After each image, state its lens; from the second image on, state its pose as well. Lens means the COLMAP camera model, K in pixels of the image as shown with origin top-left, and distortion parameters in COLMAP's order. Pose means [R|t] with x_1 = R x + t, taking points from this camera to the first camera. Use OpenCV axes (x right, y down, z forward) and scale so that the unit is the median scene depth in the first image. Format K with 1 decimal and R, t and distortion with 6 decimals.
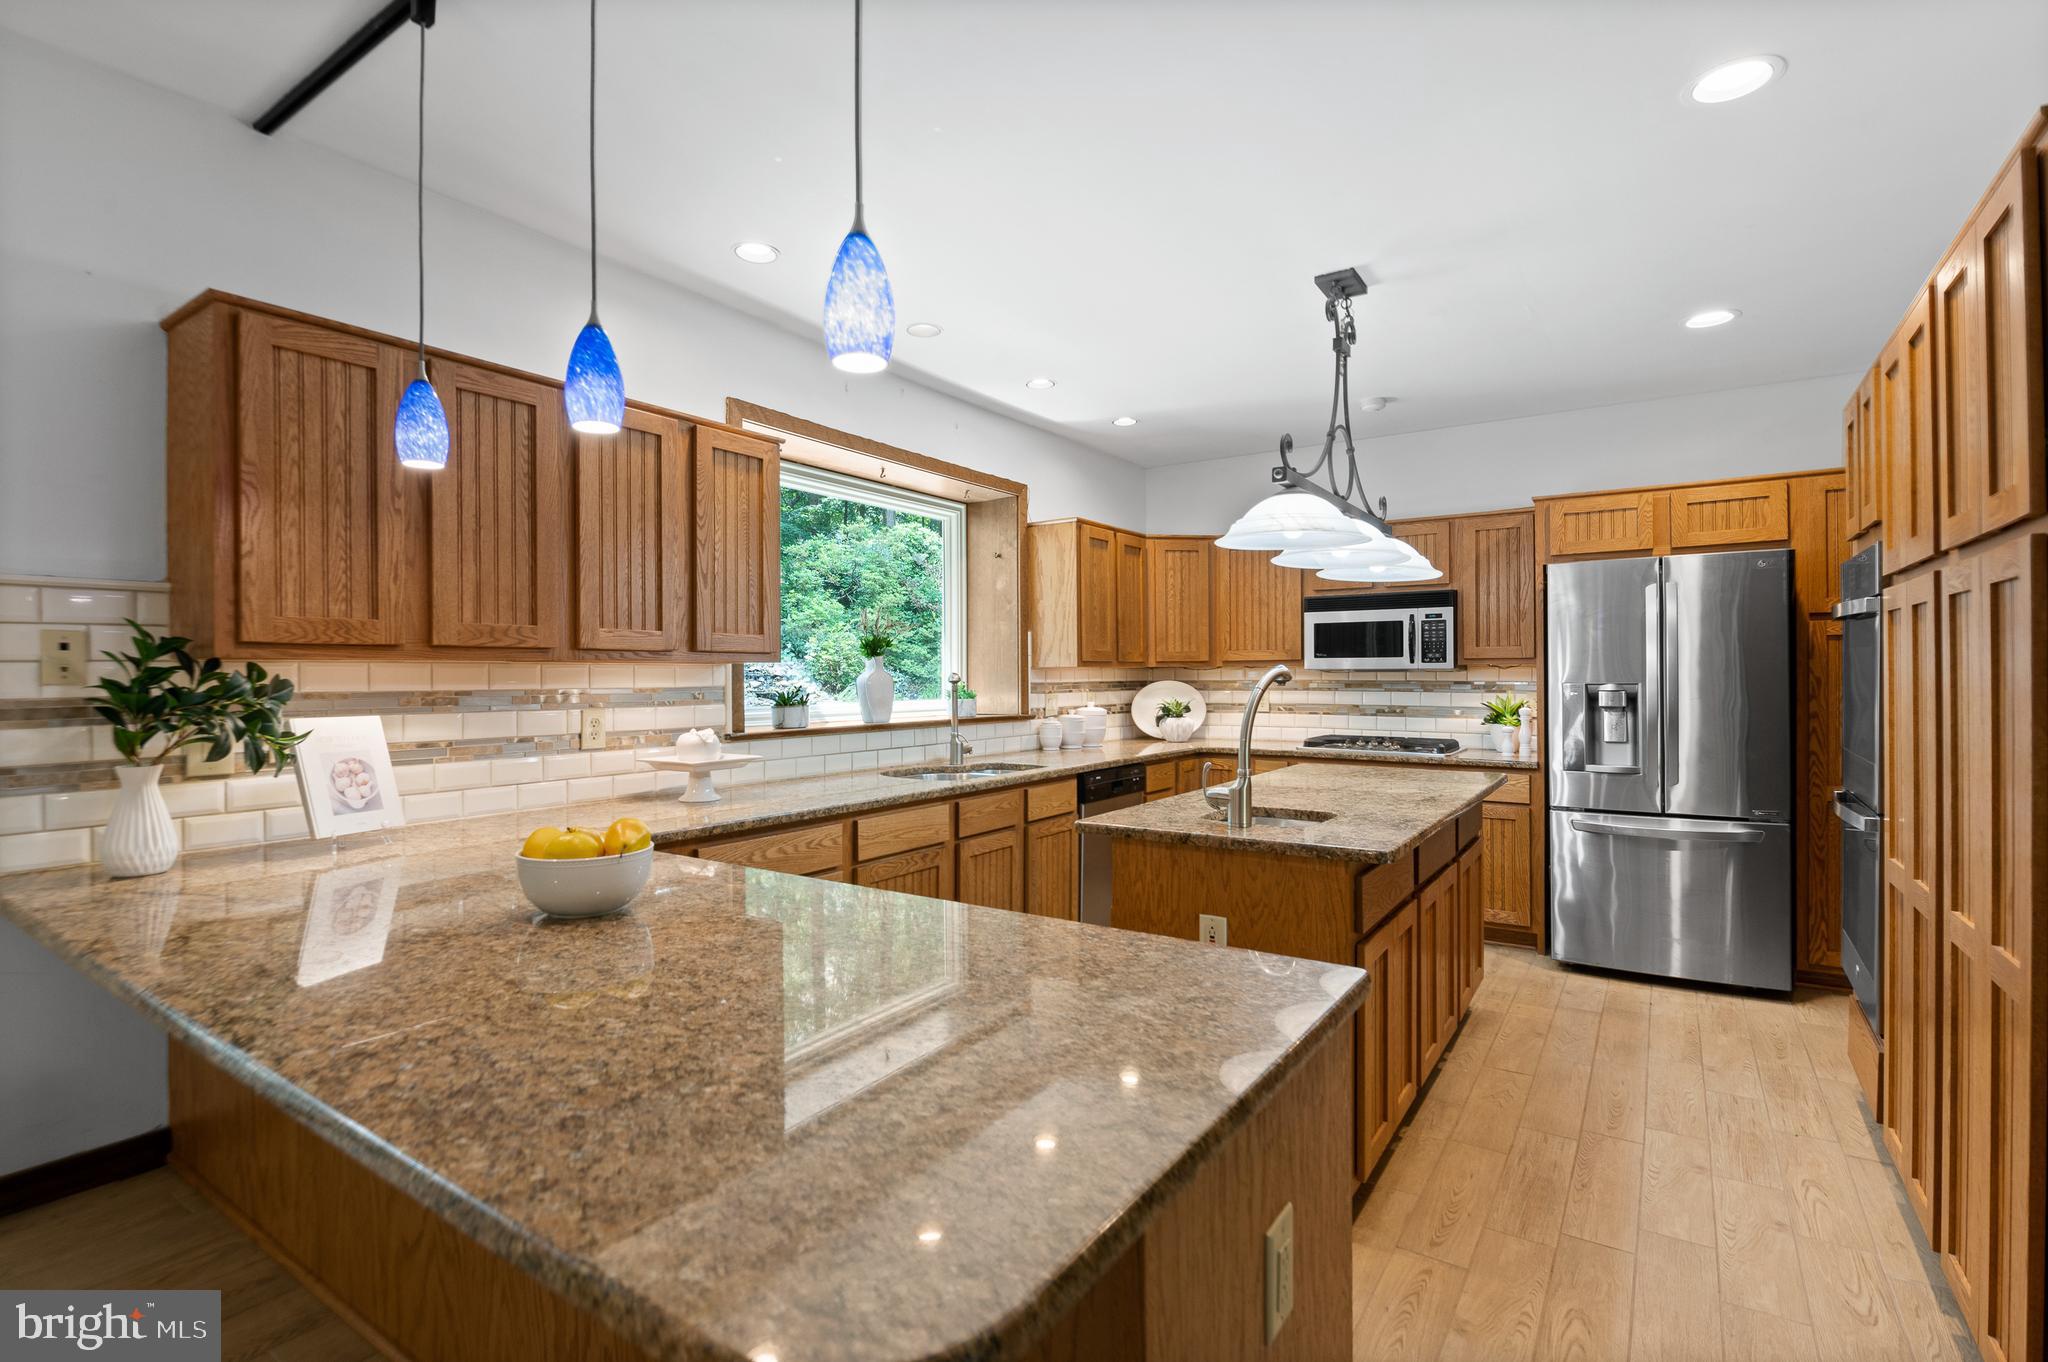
lens RADIAL K [[972.2, 0, 1032.3], [0, 972.2, 676.6], [0, 0, 1]] dist [0.000690, -0.000685]
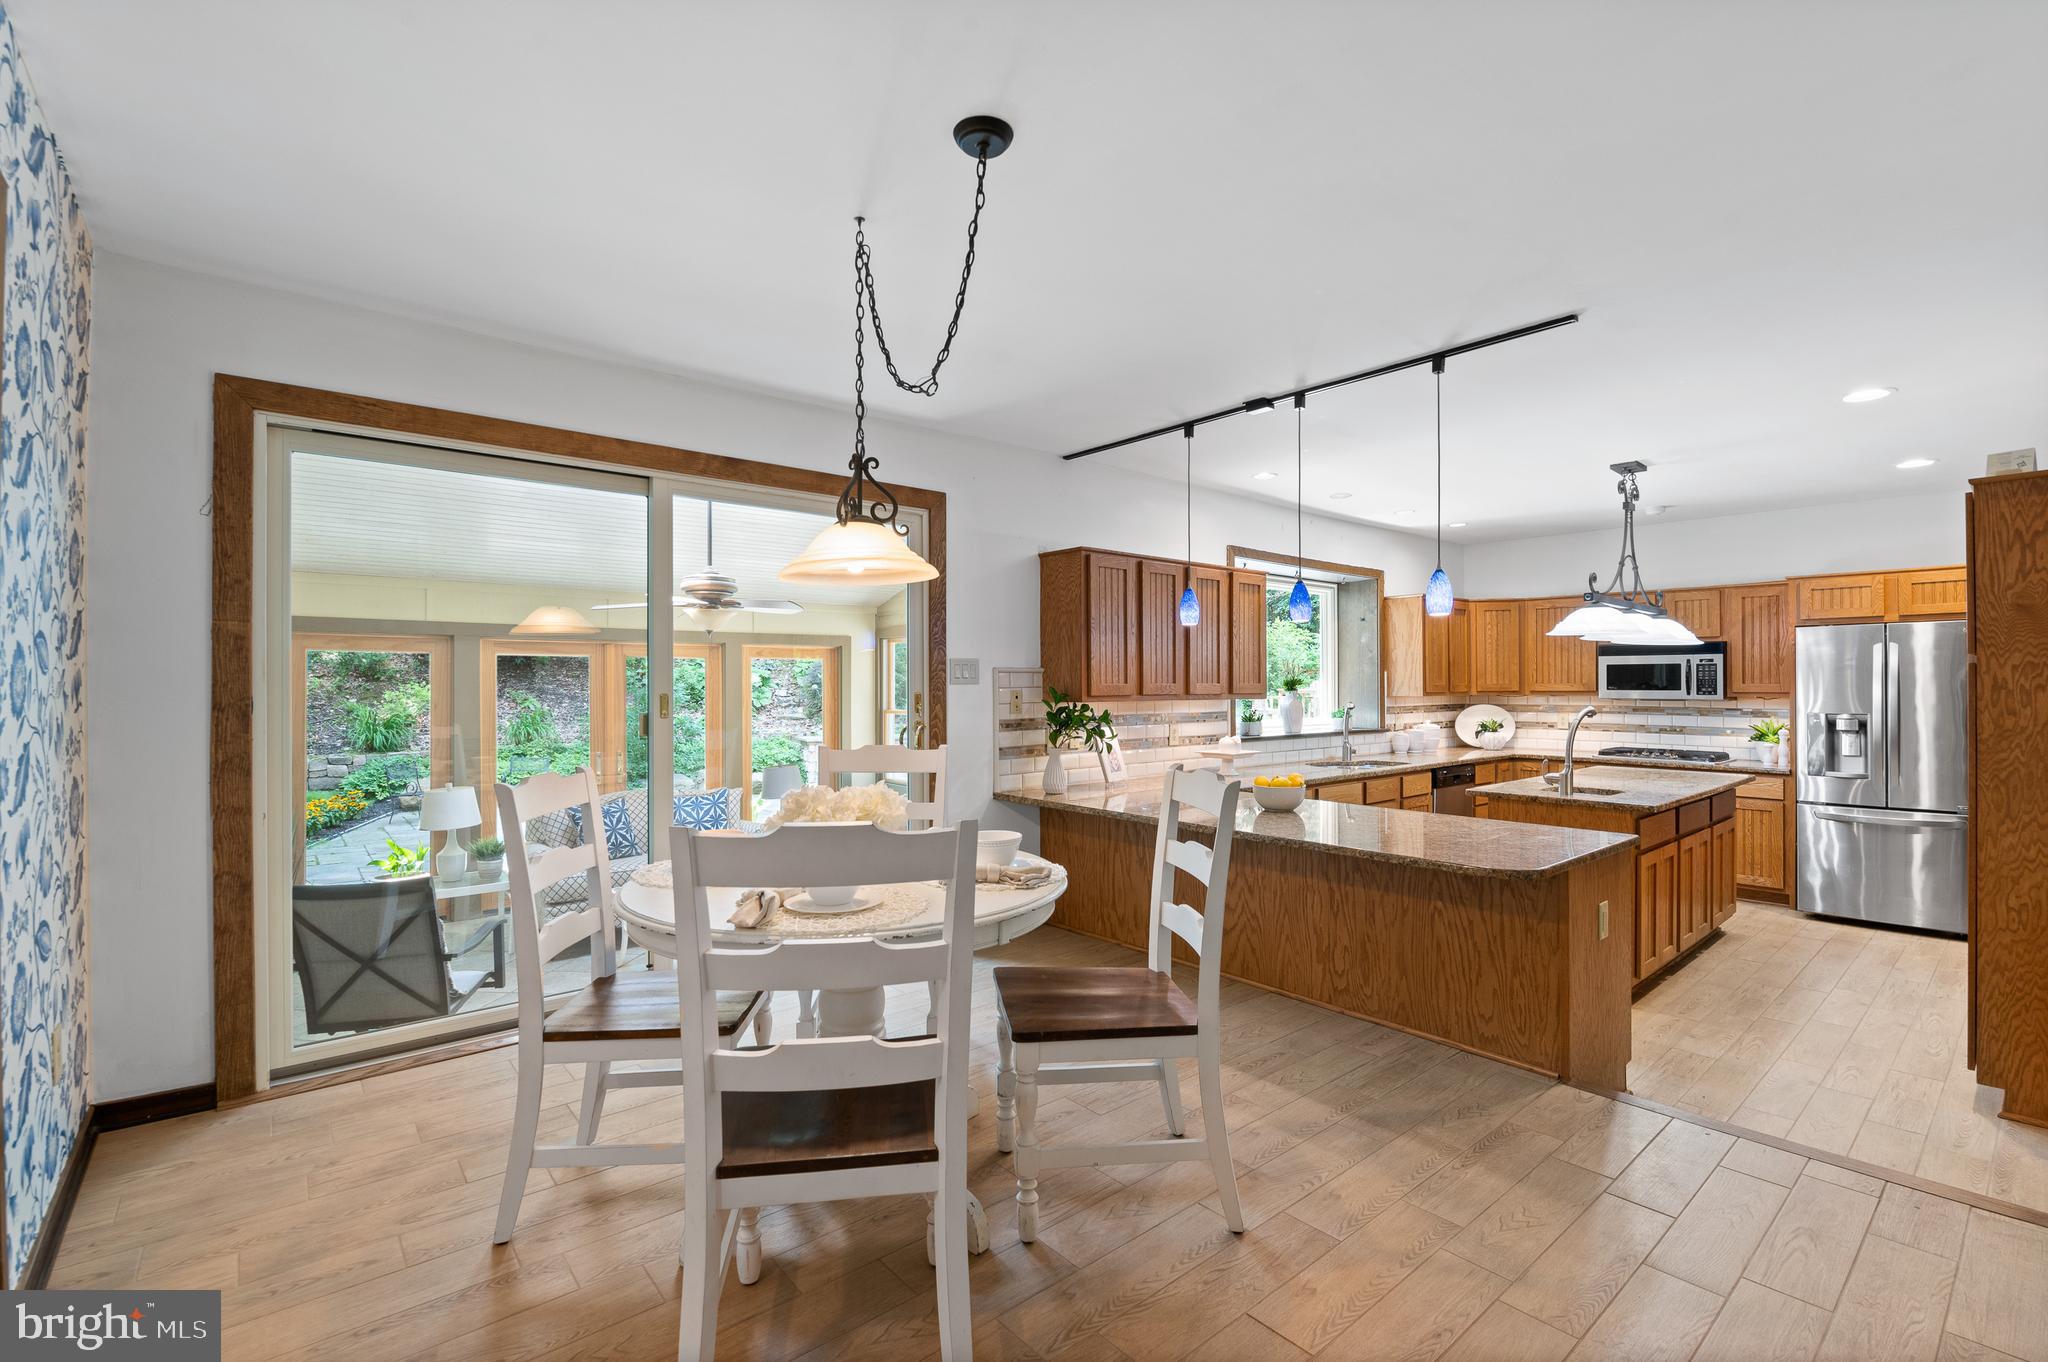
lens RADIAL K [[906.4, 0, 1022.1], [0, 906.4, 682.5], [0, 0, 1]] dist [-0.015050, -0.002214]
pose [[0.959010, 0.002207, -0.283363, -0.155438], [-0.003161, 0.999991, -0.002911, -0.026582], [0.283354, 0.003687, 0.959008, -0.496286]]
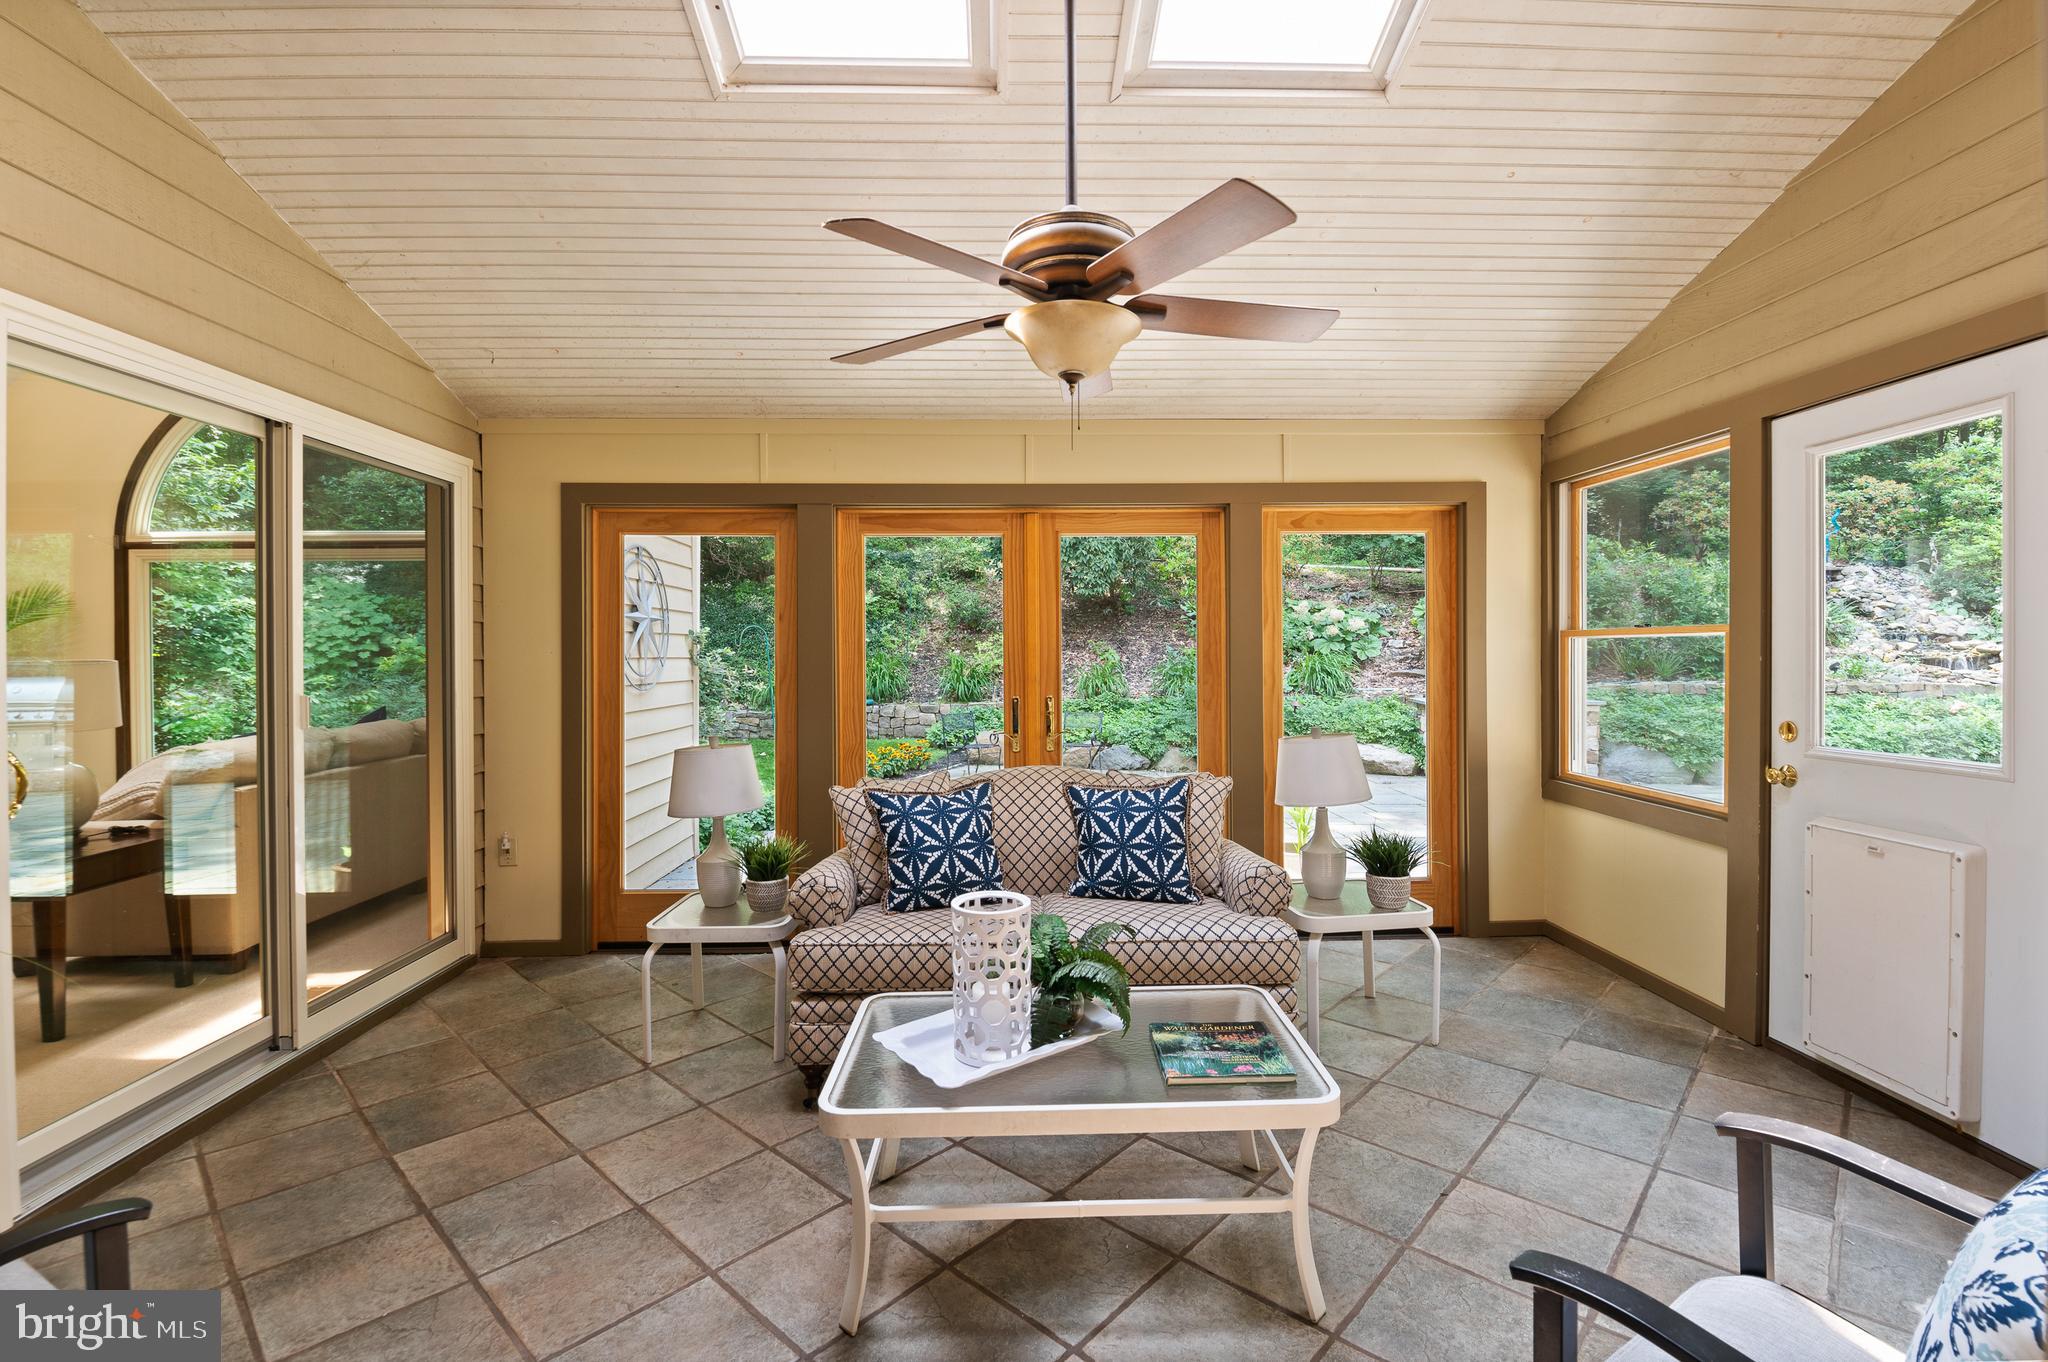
lens RADIAL K [[906.4, 0, 1032.0], [0, 906.4, 662.7], [0, 0, 1]] dist [-0.015050, -0.002214]
pose [[0.582640, 0.007996, -0.812691, -0.521308], [0.002113, 0.999933, 0.011353, 0.043175], [0.812727, -0.008331, 0.582585, 0.235840]]
